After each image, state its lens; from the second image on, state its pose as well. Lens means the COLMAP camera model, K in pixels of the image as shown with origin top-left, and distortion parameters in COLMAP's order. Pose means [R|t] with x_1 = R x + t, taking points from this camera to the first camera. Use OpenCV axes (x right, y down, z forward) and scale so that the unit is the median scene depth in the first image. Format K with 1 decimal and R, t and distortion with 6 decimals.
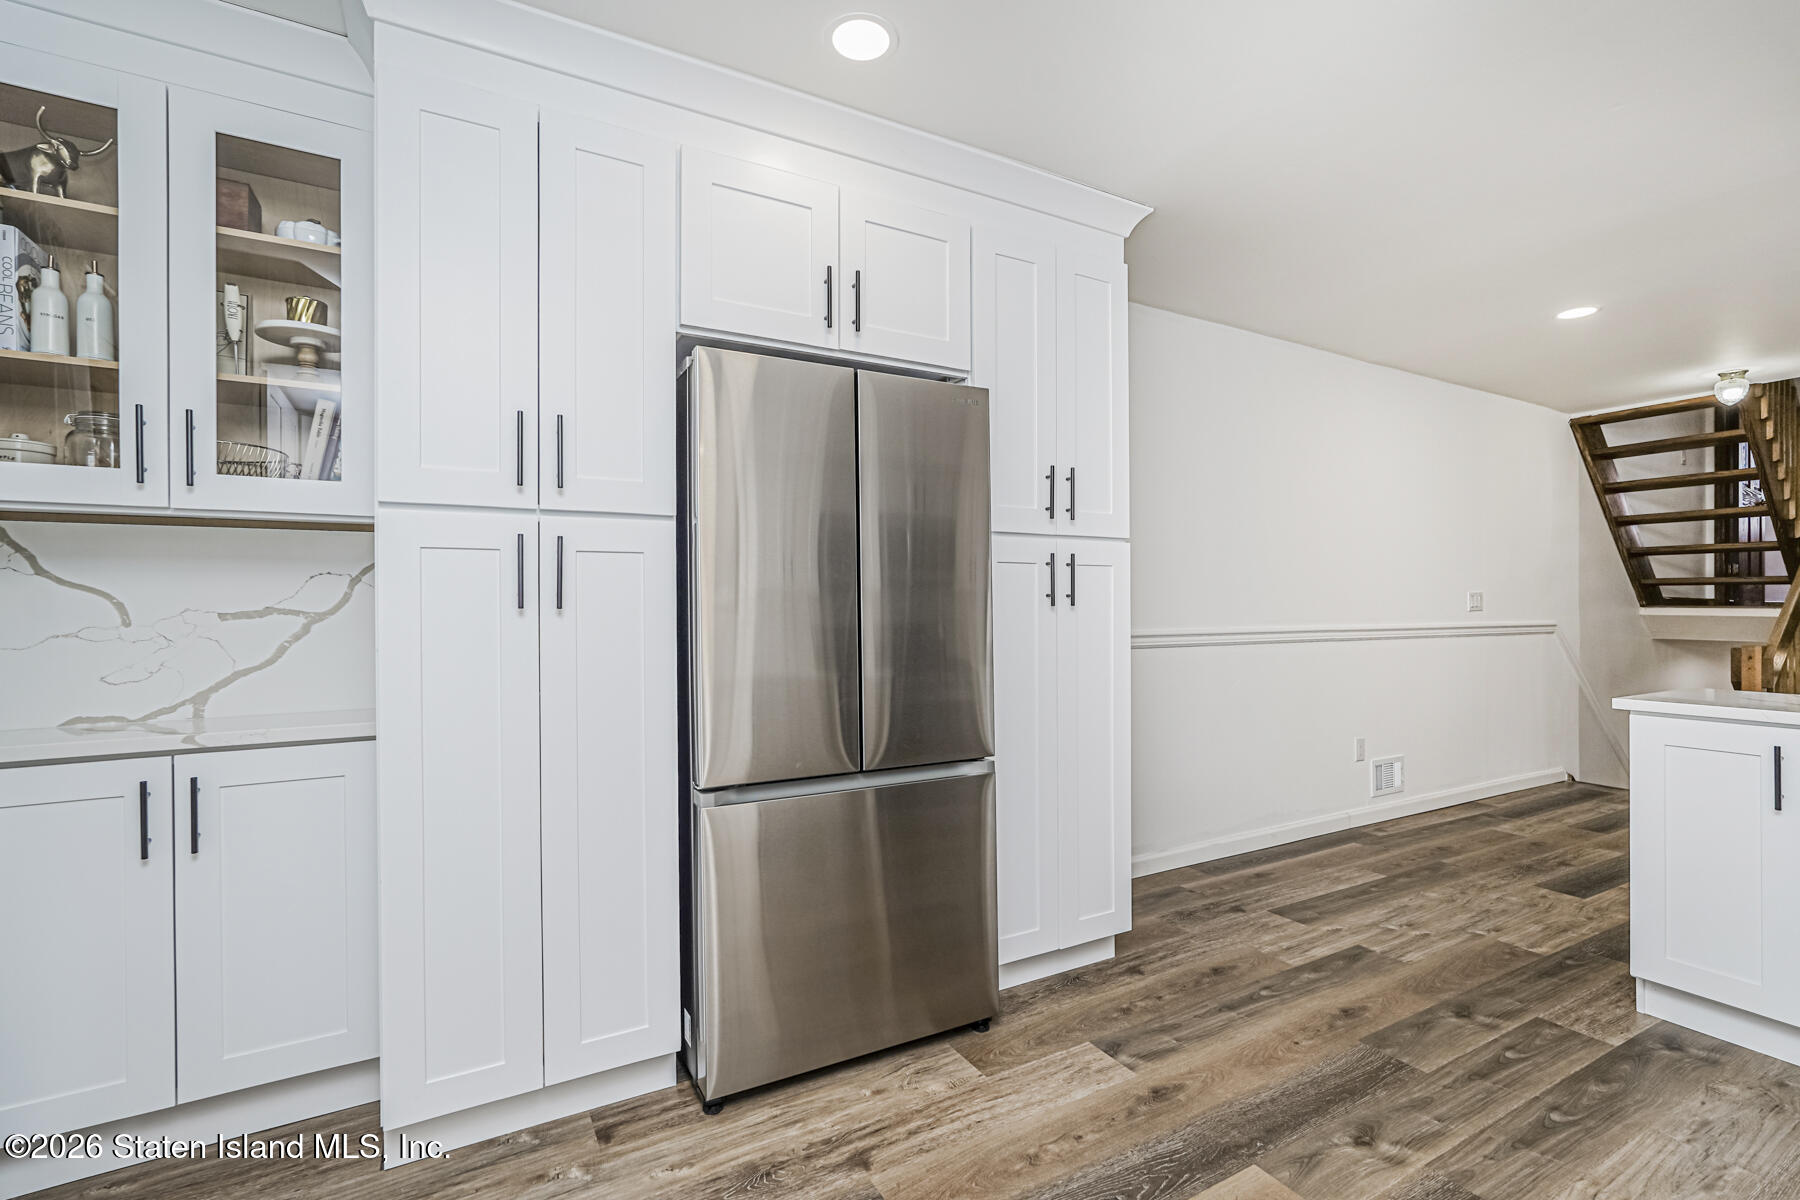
lens RADIAL K [[817.5, 0, 902.9], [0, 817.5, 605.7], [0, 0, 1]] dist [-0.016480, 0.009531]
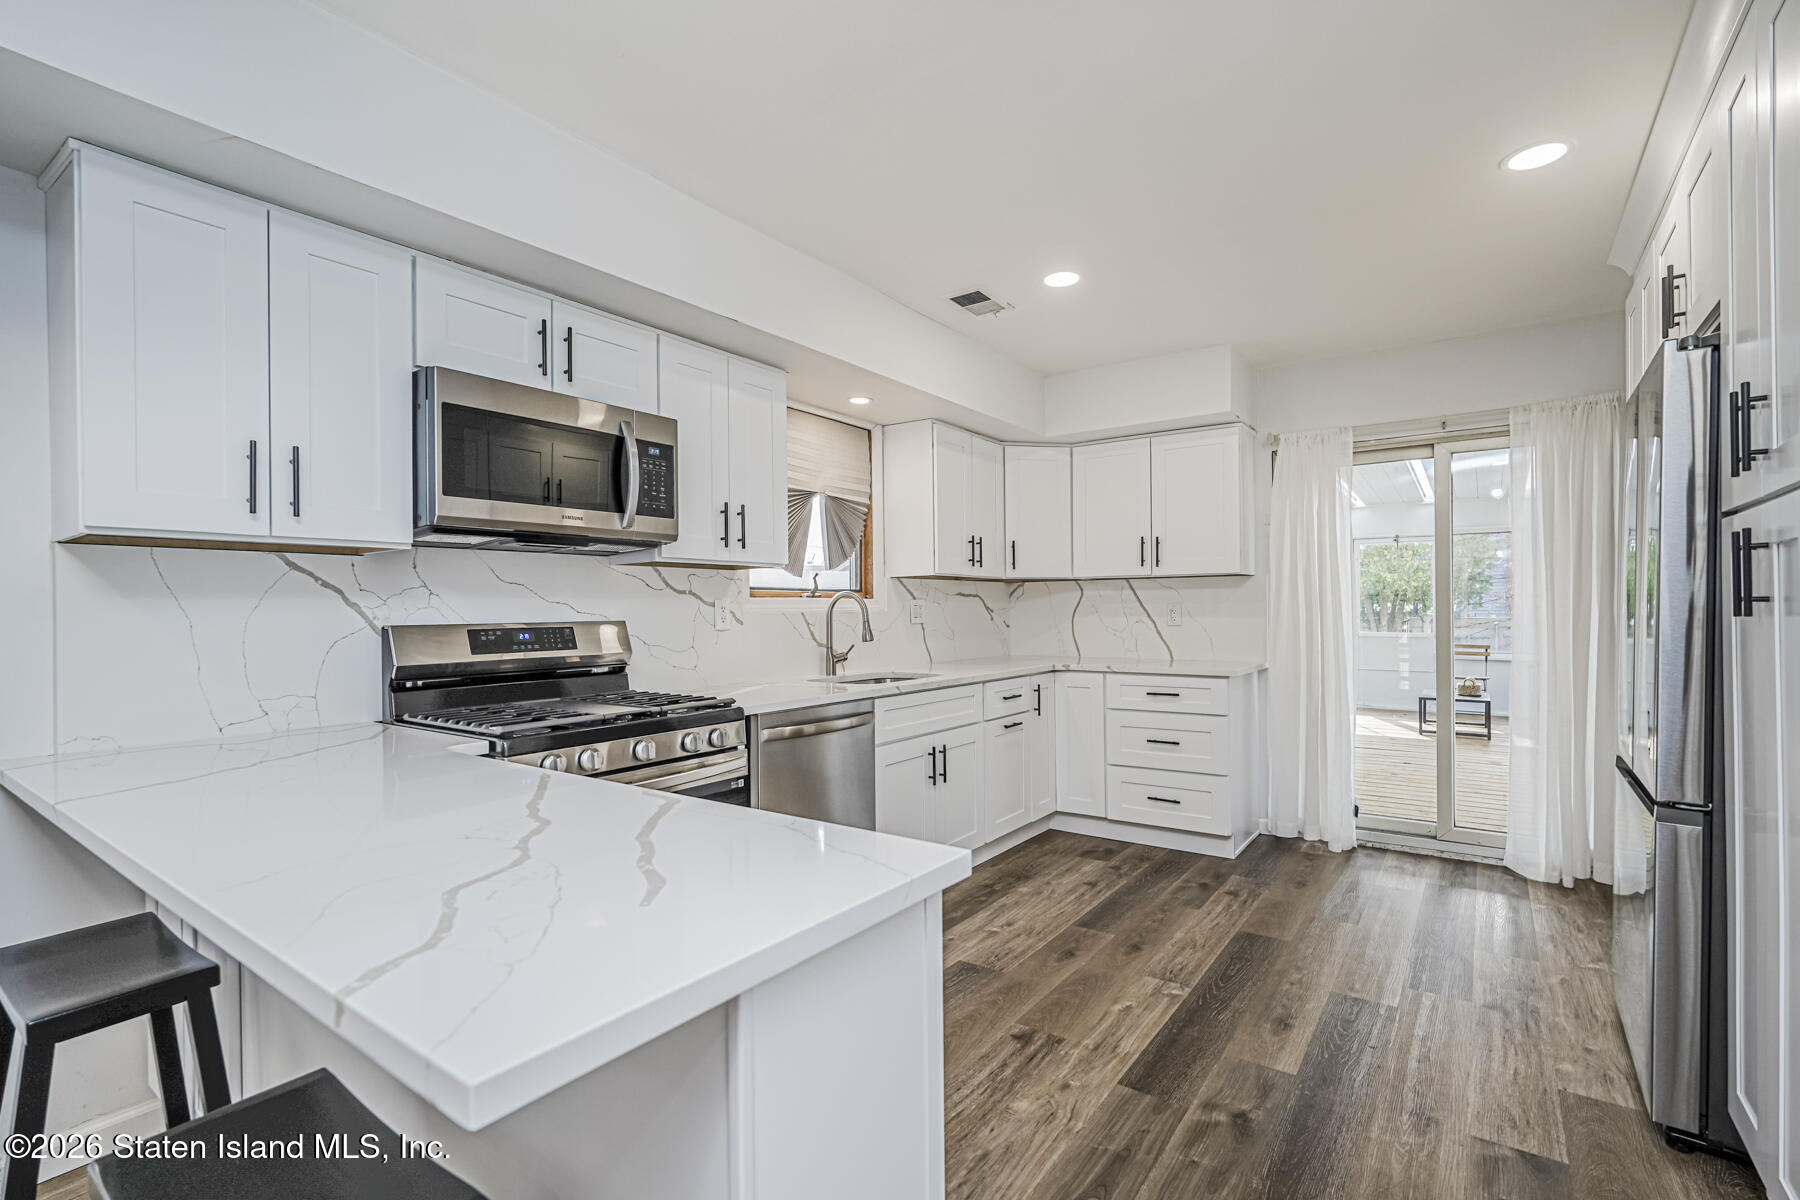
lens RADIAL K [[817.5, 0, 898.1], [0, 817.5, 606.3], [0, 0, 1]] dist [-0.016480, 0.009531]
pose [[-0.910368, 0.010704, -0.413662, 1.004982], [0.012720, 0.999917, -0.002120, -0.014662], [0.413605, -0.007192, -0.910428, 1.274424]]
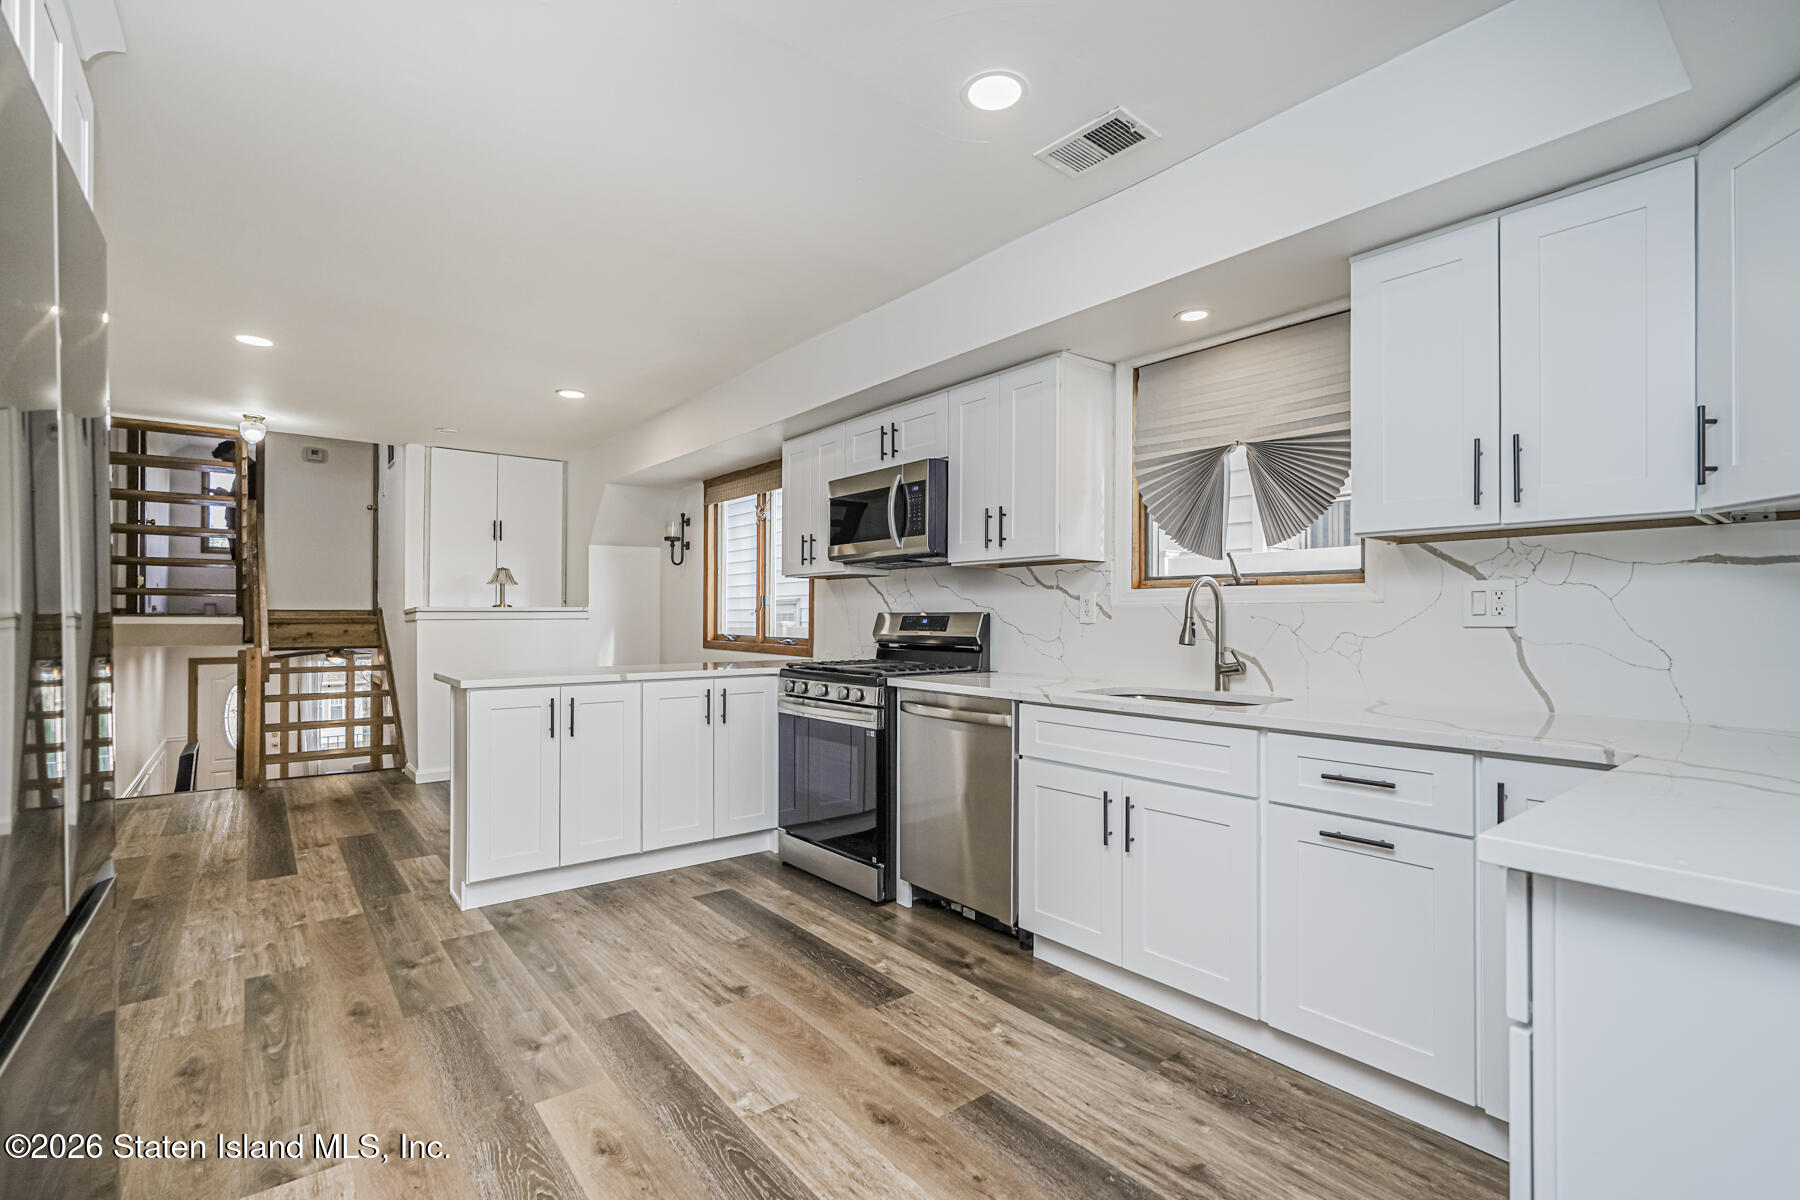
lens RADIAL K [[817.5, 0, 903.2], [0, 817.5, 603.8], [0, 0, 1]] dist [-0.016480, 0.009531]
pose [[-0.163914, 0.017176, 0.986325, -0.527819], [-0.000506, 0.999847, -0.017496, 0.009327], [-0.986475, -0.003367, -0.163880, 0.464809]]
